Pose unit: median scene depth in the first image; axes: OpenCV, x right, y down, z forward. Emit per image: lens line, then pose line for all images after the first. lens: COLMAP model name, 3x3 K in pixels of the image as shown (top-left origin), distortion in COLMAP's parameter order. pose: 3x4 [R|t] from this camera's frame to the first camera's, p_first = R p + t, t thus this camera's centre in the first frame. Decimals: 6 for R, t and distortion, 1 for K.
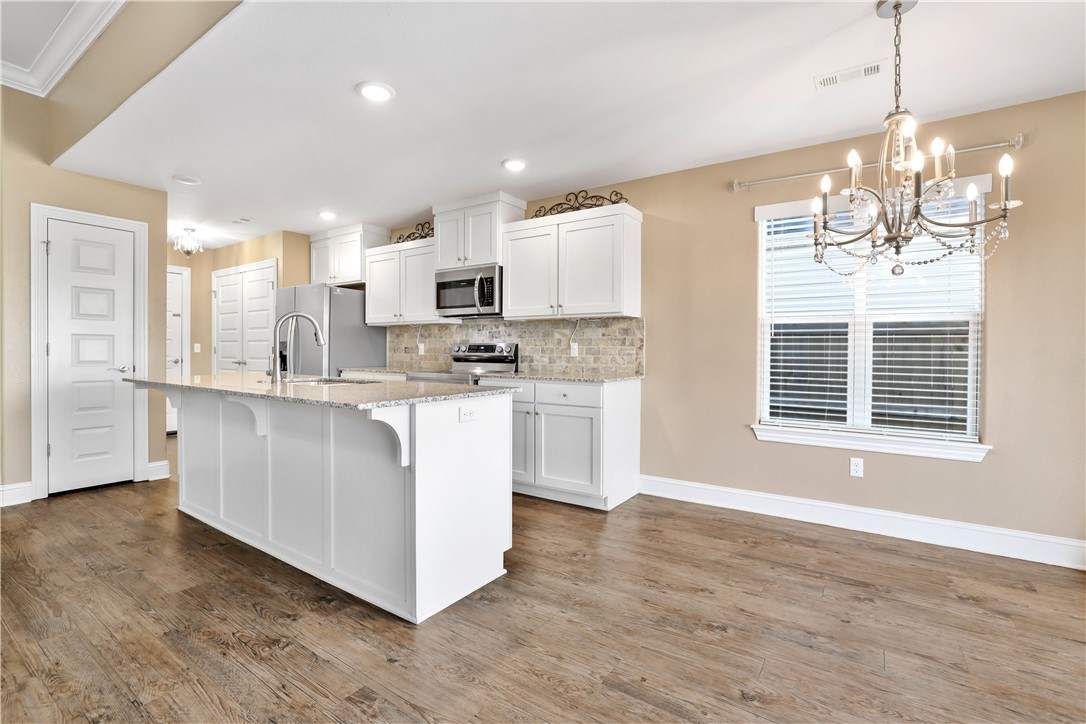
lens RADIAL K [[495.6, 0, 541.3], [0, 495.6, 355.6], [0, 0, 1]] dist [-0.040538, 0.009108]
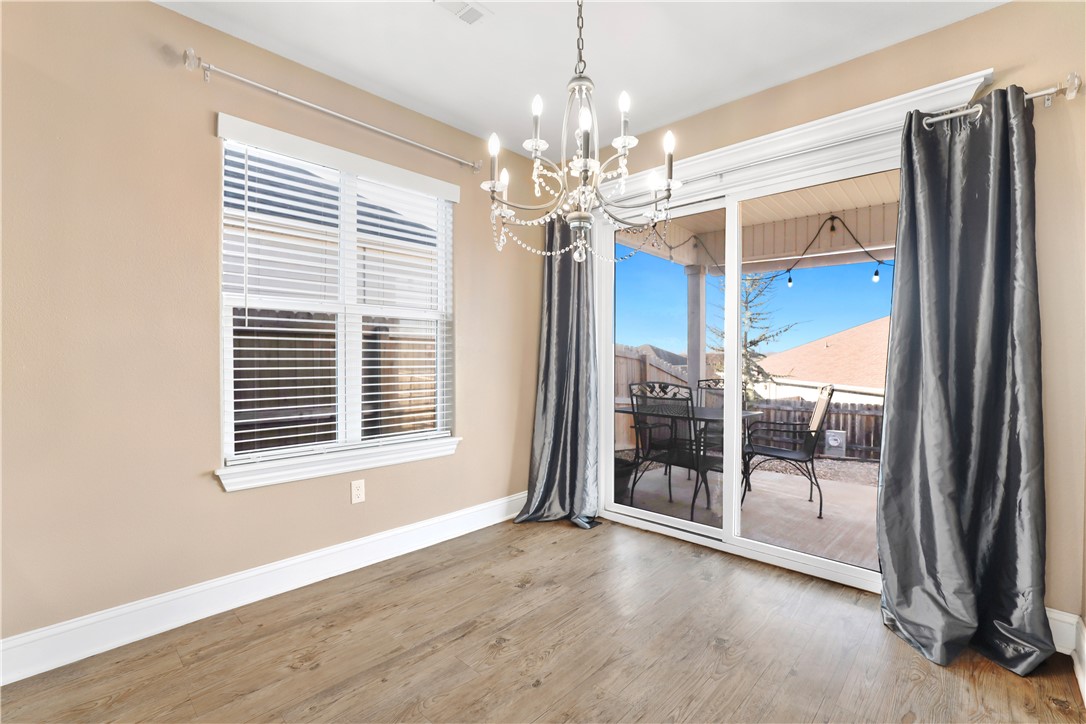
lens RADIAL K [[474.9, 0, 547.1], [0, 474.9, 367.4], [0, 0, 1]] dist [-0.031919, 0.000948]
pose [[0.147342, -0.032125, 0.988564, -0.065068], [0.007129, 0.999481, 0.031417, -0.001777], [-0.989060, 0.002418, 0.147494, 0.448564]]
